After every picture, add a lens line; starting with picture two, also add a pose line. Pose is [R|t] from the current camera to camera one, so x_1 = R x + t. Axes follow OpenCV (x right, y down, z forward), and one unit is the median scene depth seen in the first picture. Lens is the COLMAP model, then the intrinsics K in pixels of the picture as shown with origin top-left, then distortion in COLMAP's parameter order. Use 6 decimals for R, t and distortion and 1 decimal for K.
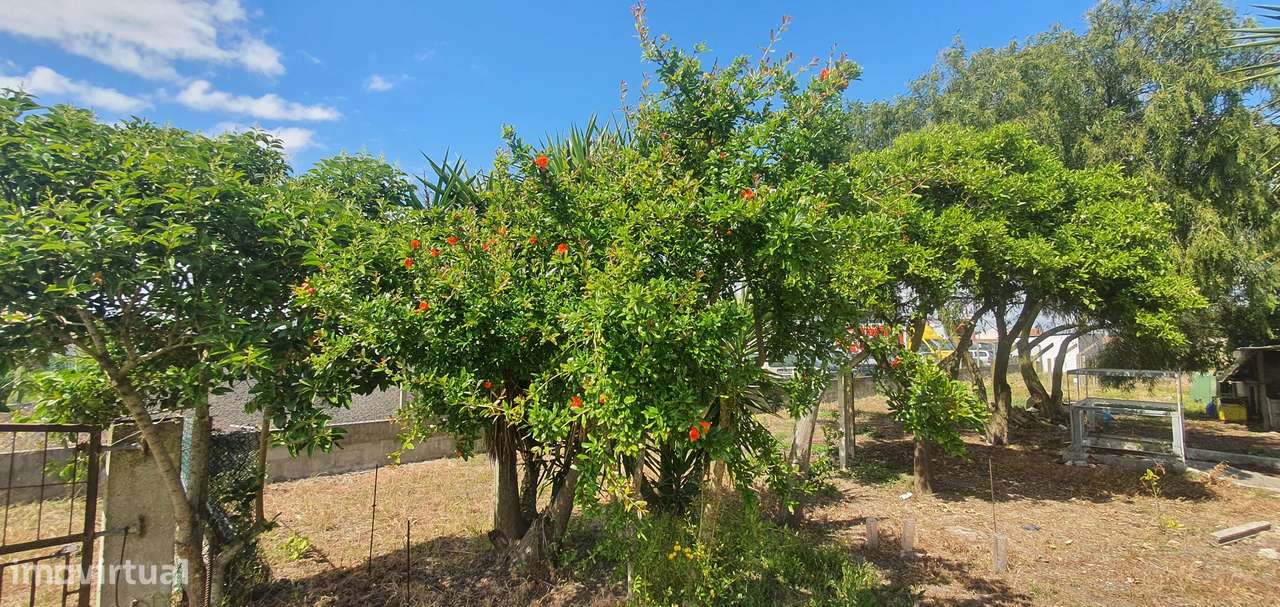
lens RADIAL K [[510.9, 0, 637.6], [0, 510.9, 292.5], [0, 0, 1]] dist [-0.018019, -0.000085]
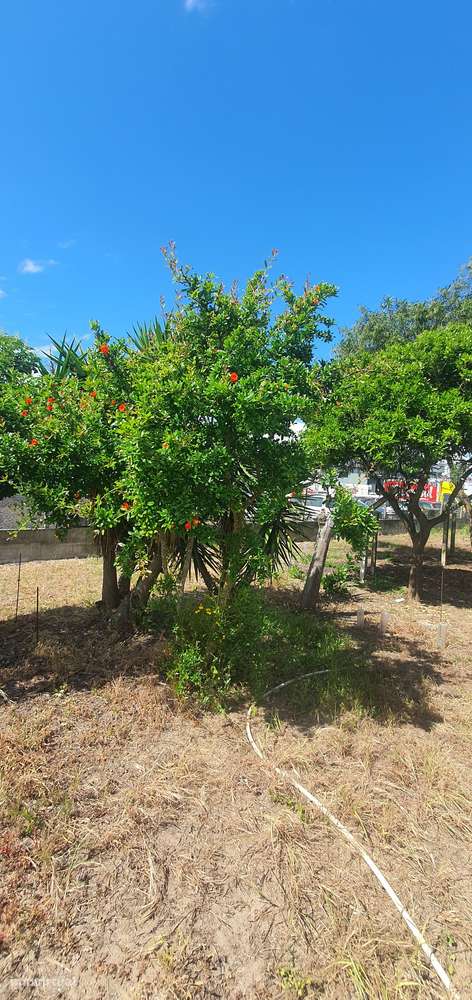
lens RADIAL K [[410.4, 0, 236.0], [0, 410.4, 500.0], [0, 0, 1]] dist [-0.002565, -0.000753]
pose [[0.998357, 0.050271, -0.027497, 0.216172], [-0.046425, 0.990936, 0.126058, 0.013544], [0.033585, -0.124575, 0.991642, -0.217851]]
